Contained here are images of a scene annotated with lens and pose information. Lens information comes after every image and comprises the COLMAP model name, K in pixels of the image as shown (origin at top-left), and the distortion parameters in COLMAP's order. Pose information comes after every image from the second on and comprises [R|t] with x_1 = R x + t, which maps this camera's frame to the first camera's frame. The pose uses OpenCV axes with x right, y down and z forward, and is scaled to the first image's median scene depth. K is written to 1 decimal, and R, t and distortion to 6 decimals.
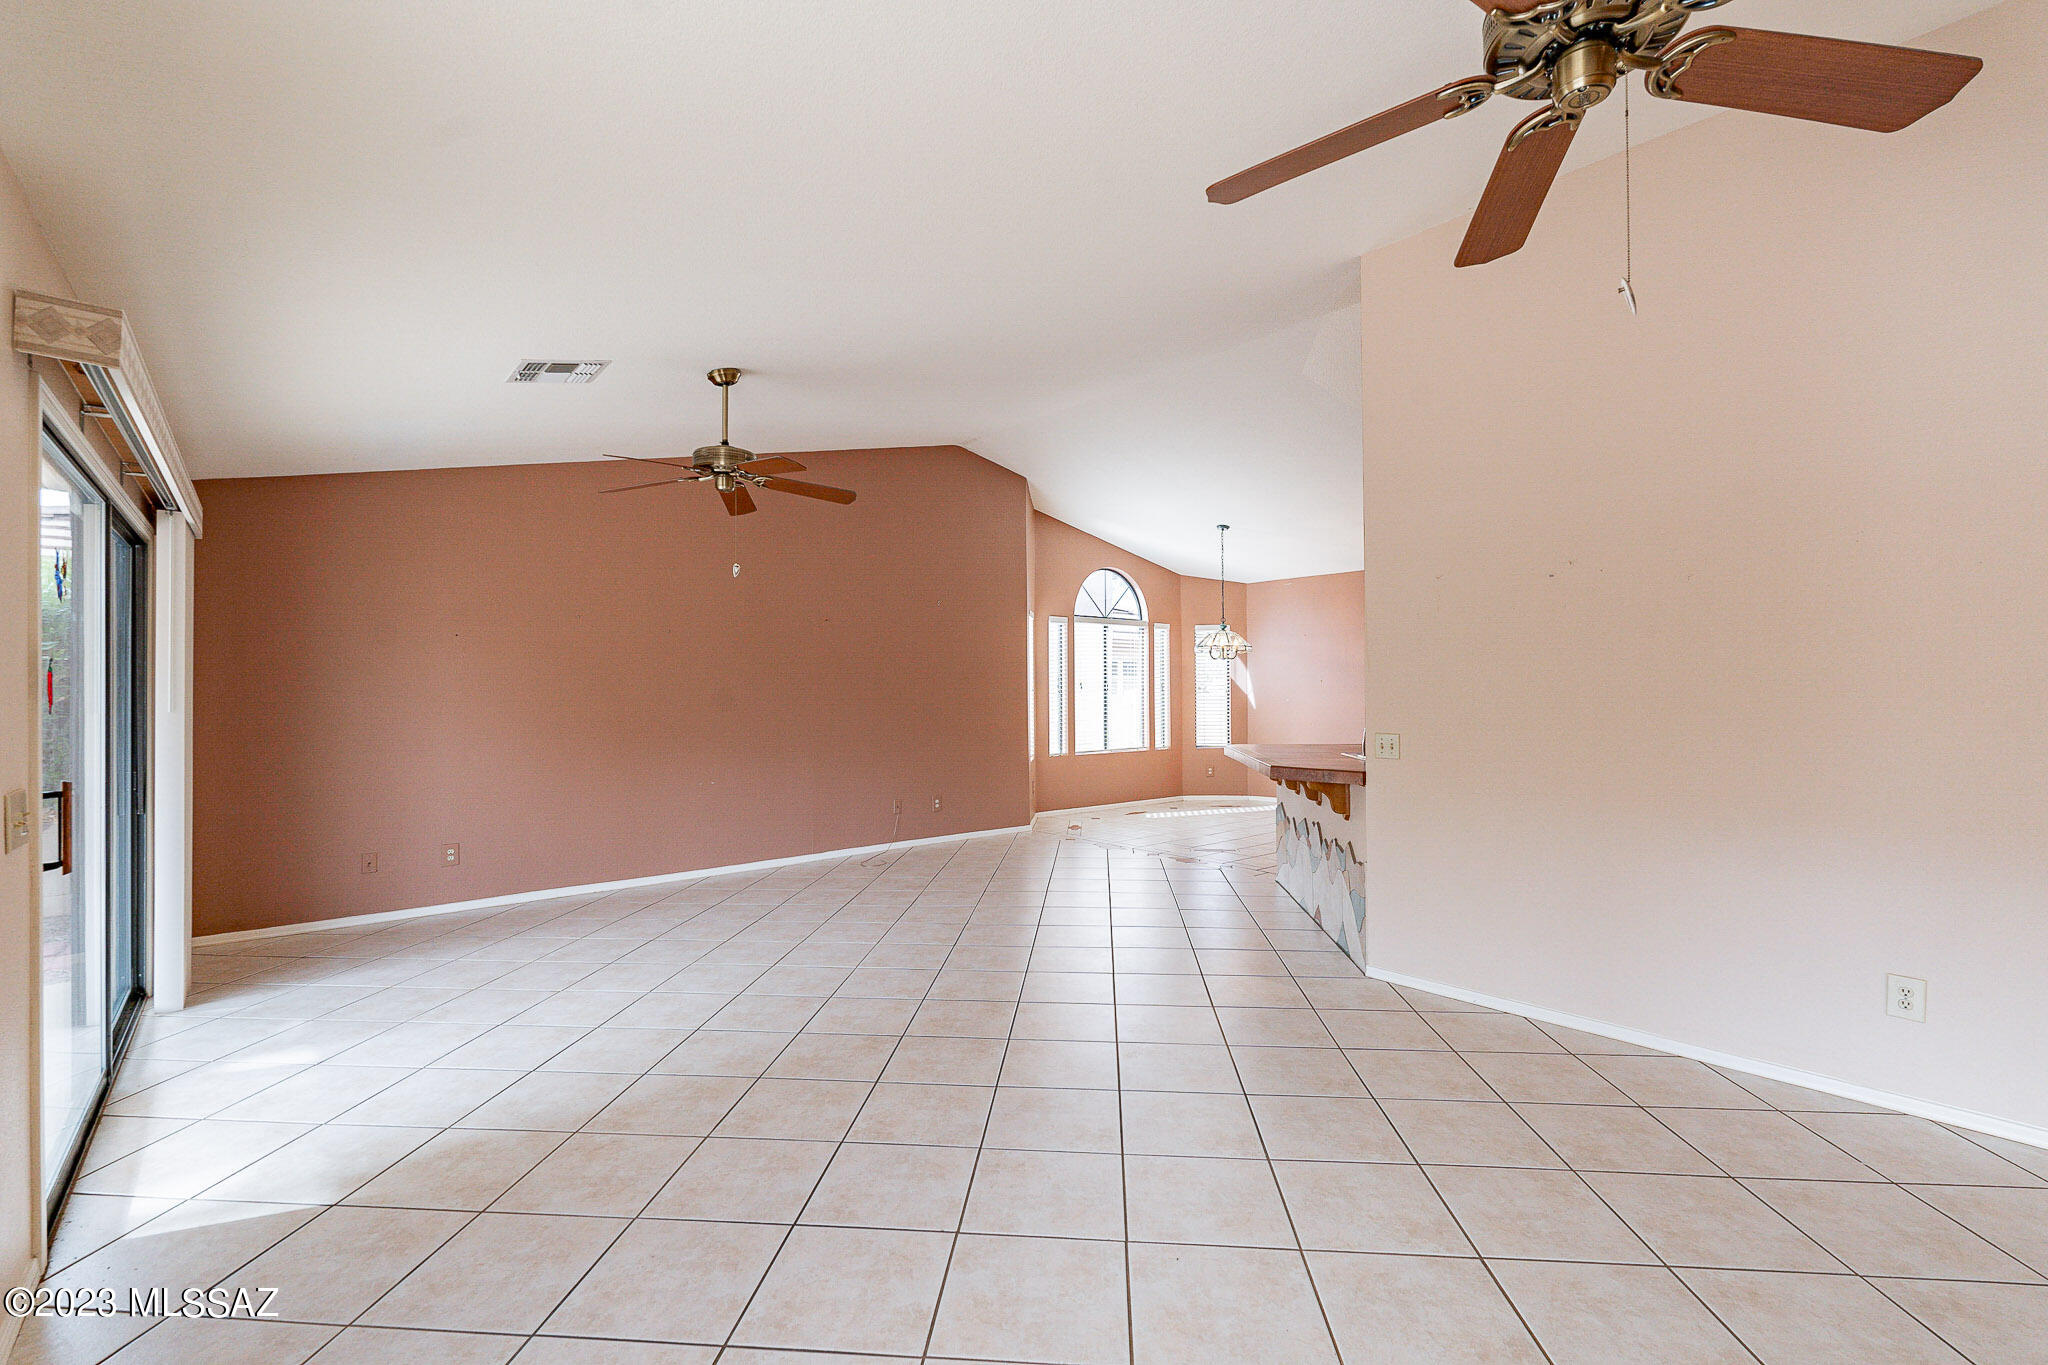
lens RADIAL K [[890.0, 0, 1025.6], [0, 890.0, 687.6], [0, 0, 1]] dist [-0.005536, 0.001305]
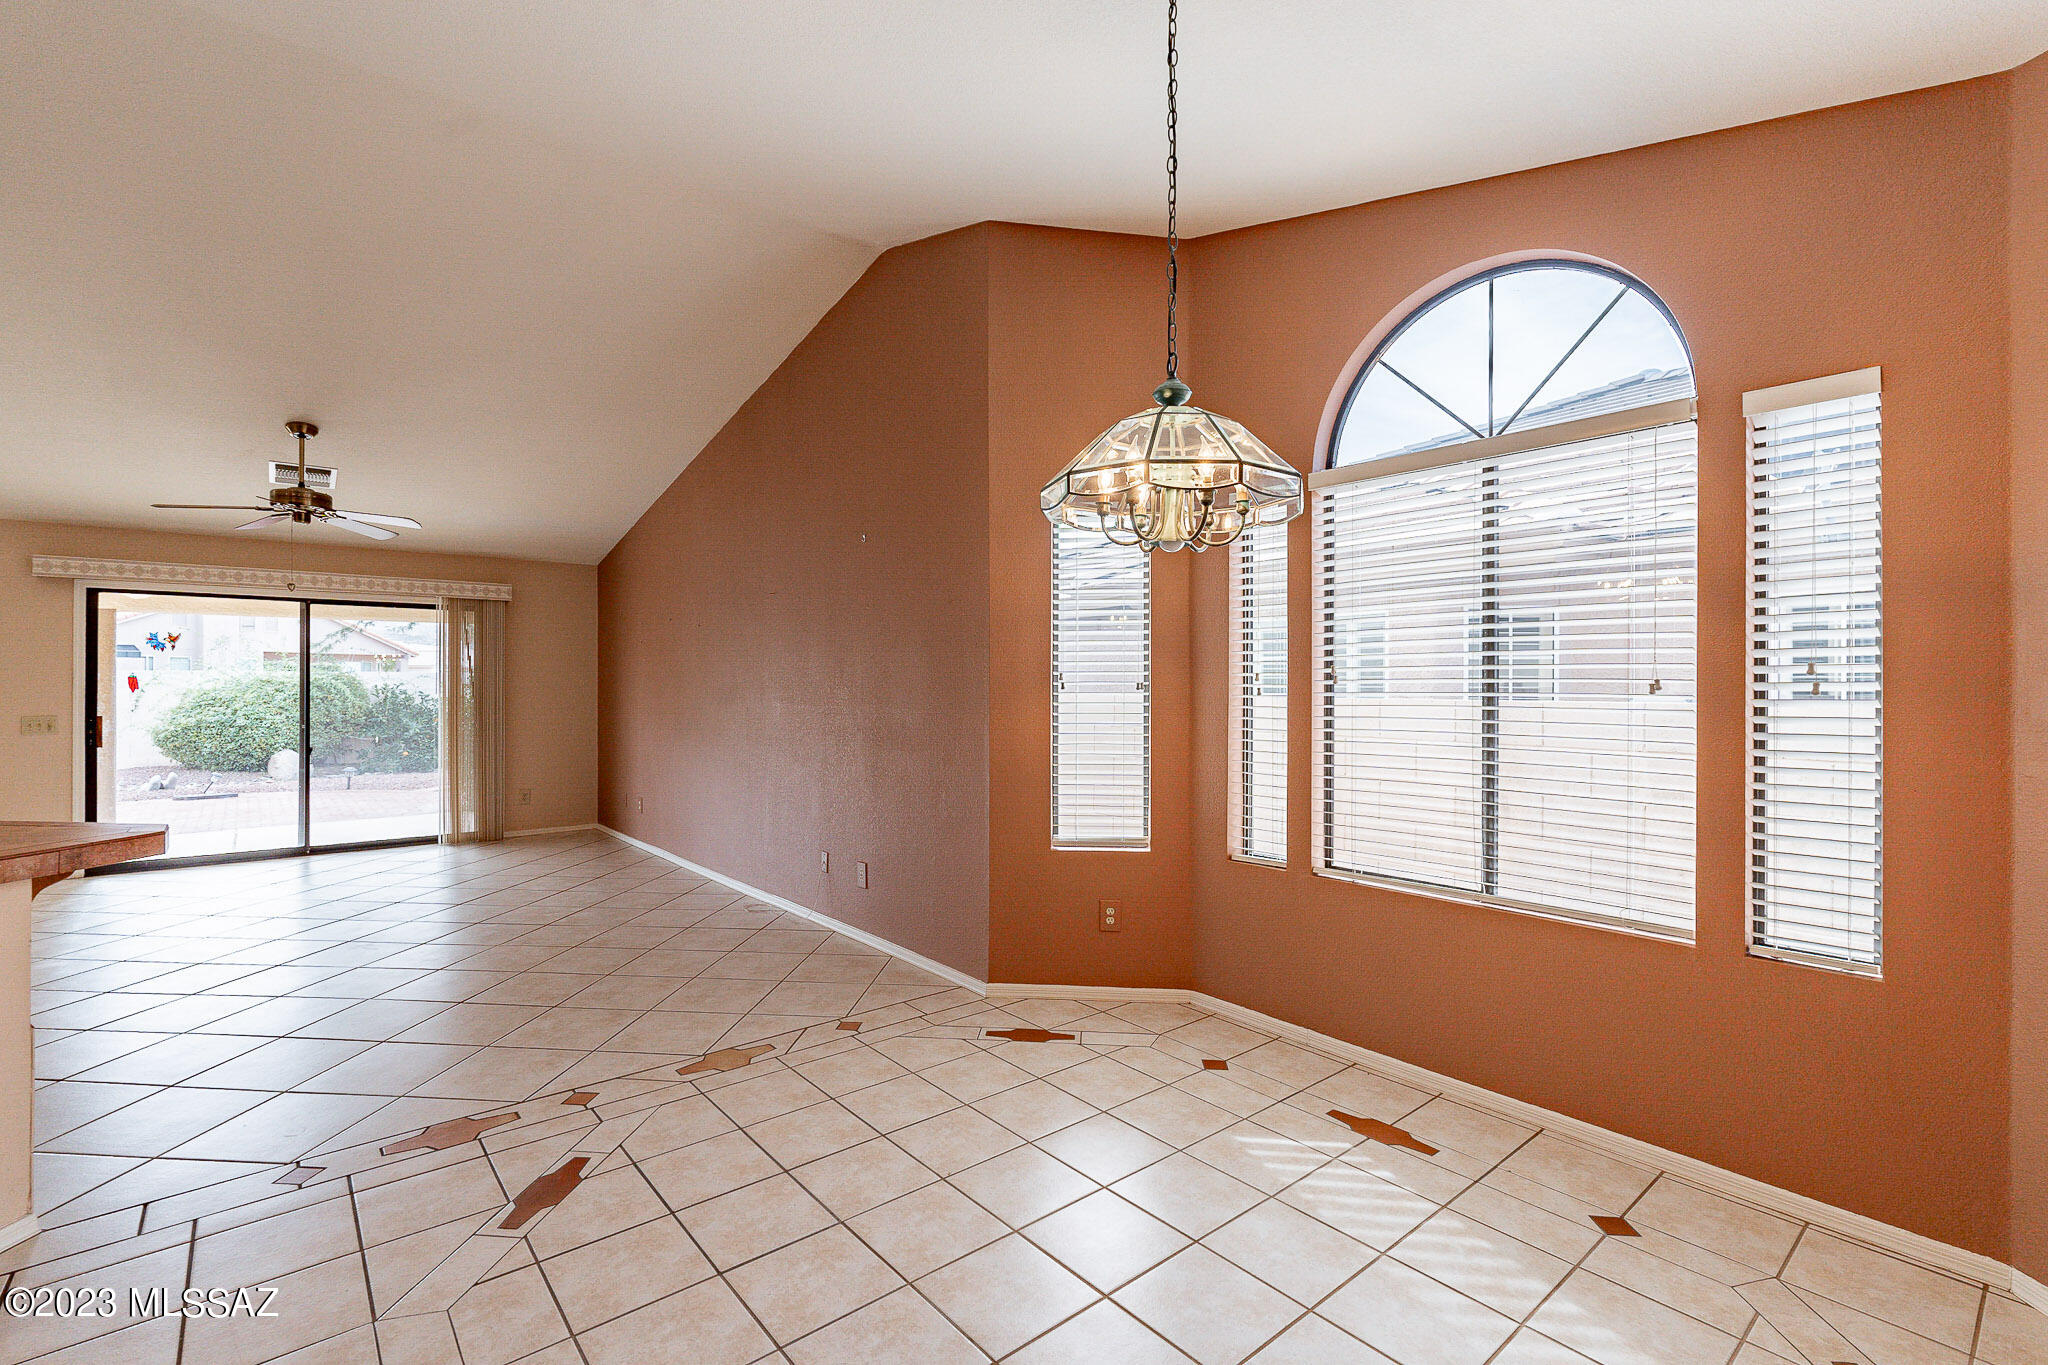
lens RADIAL K [[908.4, 0, 1013.7], [0, 908.4, 682.0], [0, 0, 1]] dist [-0.001281, -0.000093]
pose [[-0.011704, 0.005961, -0.999914, 0.385920], [0.004557, 0.999972, 0.005908, -0.000967], [0.999921, -0.004488, -0.011731, 0.842297]]
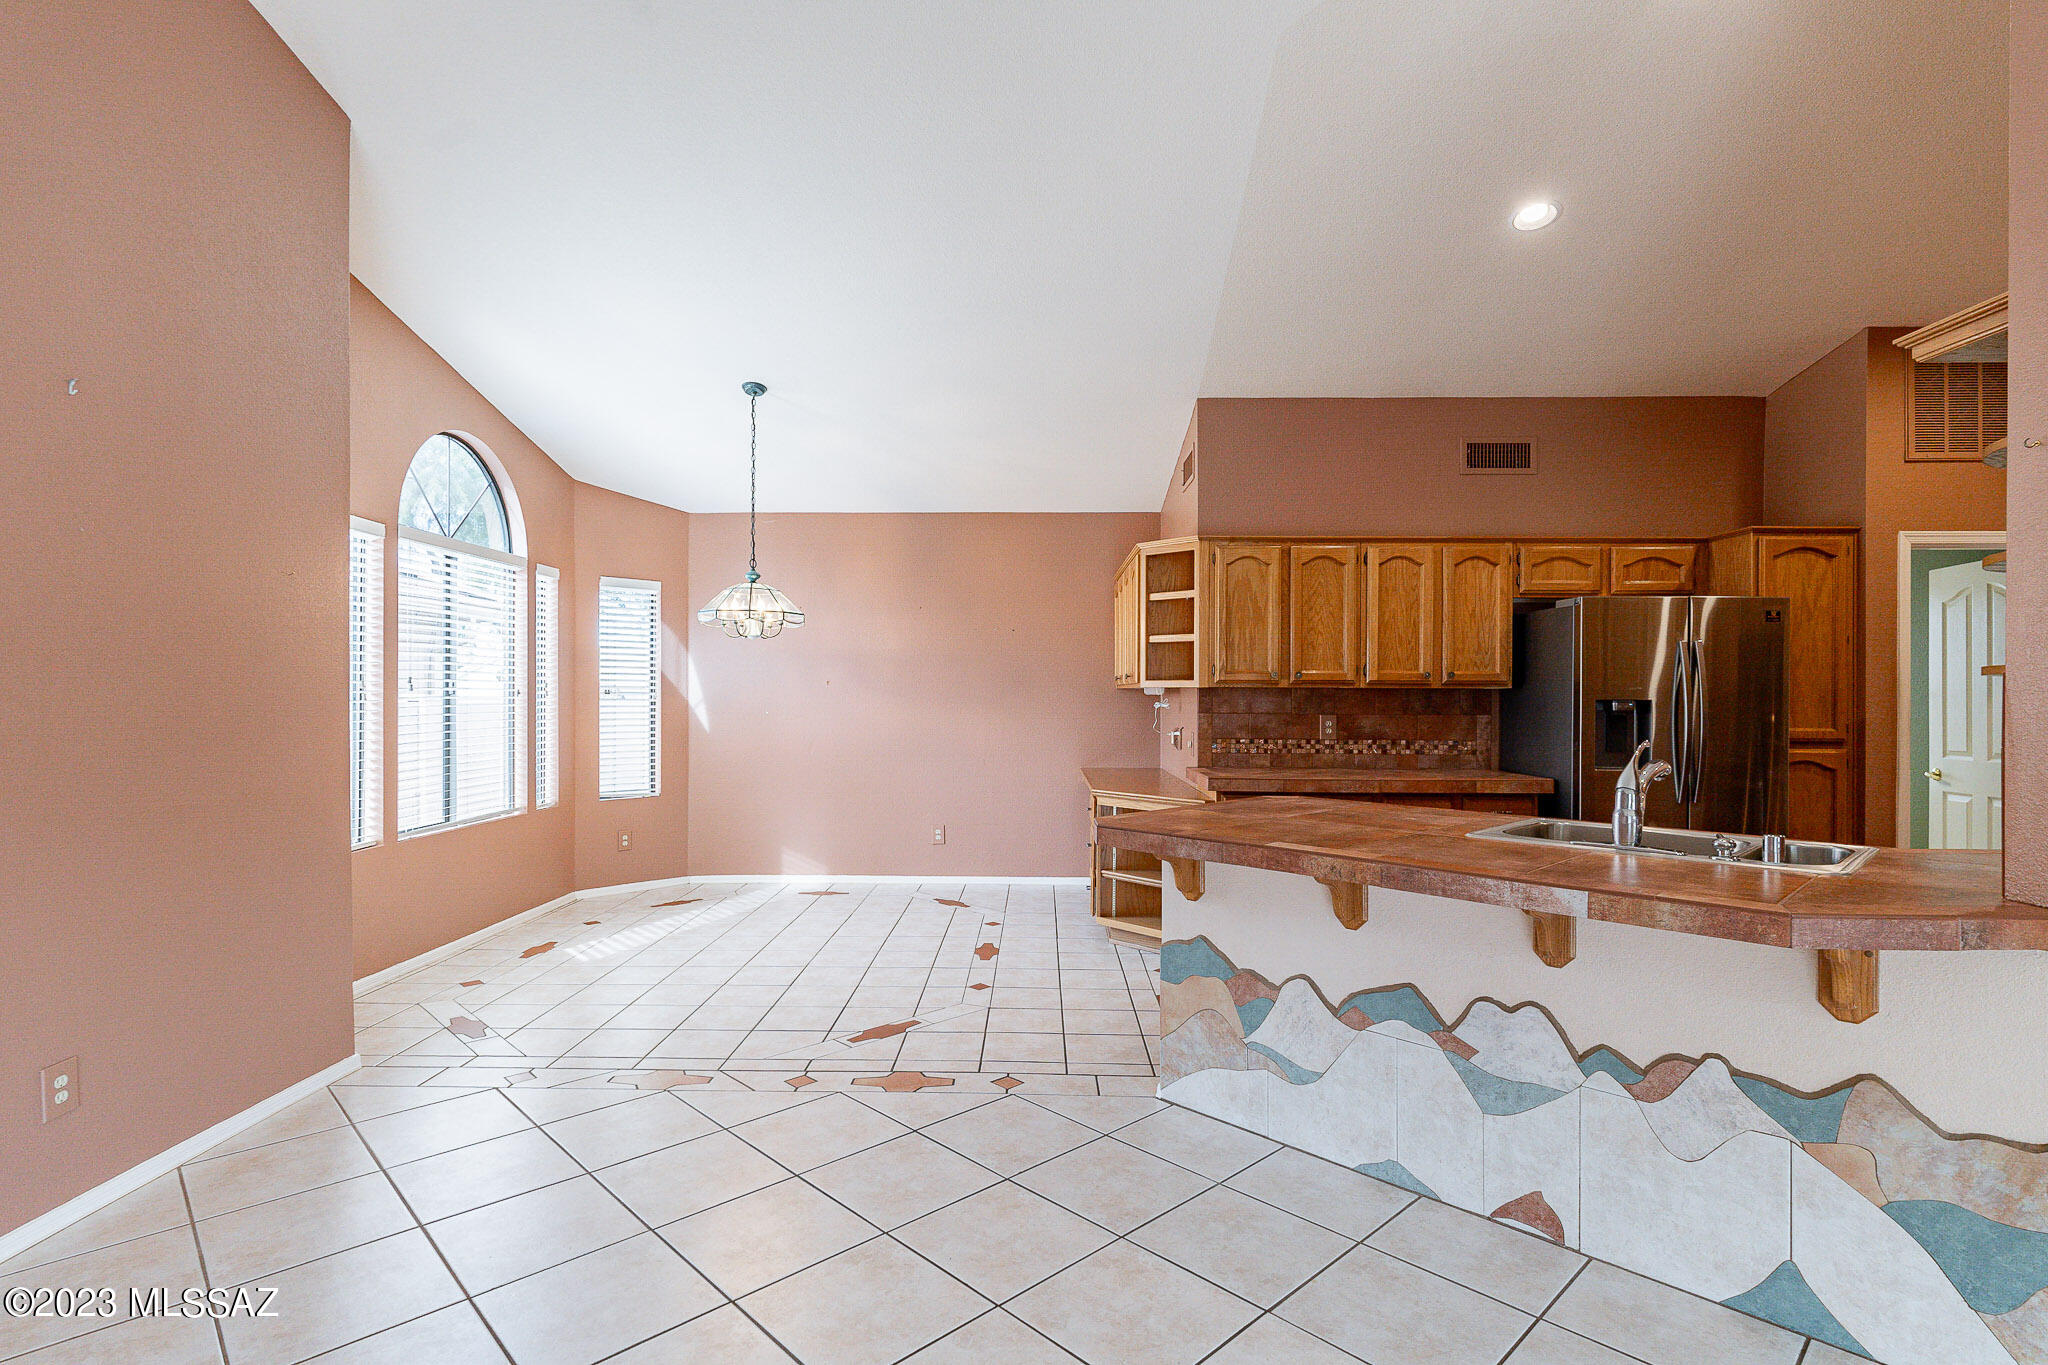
lens RADIAL K [[1000.8, 0, 1017.6], [0, 1000.8, 694.9], [0, 0, 1]] dist [-0.000622, 0.000419]
pose [[0.664026, 0.009228, 0.747653, -0.103481], [-0.011126, 0.999935, -0.002461, 0.001501], [-0.747627, -0.006684, 0.664085, 0.423403]]
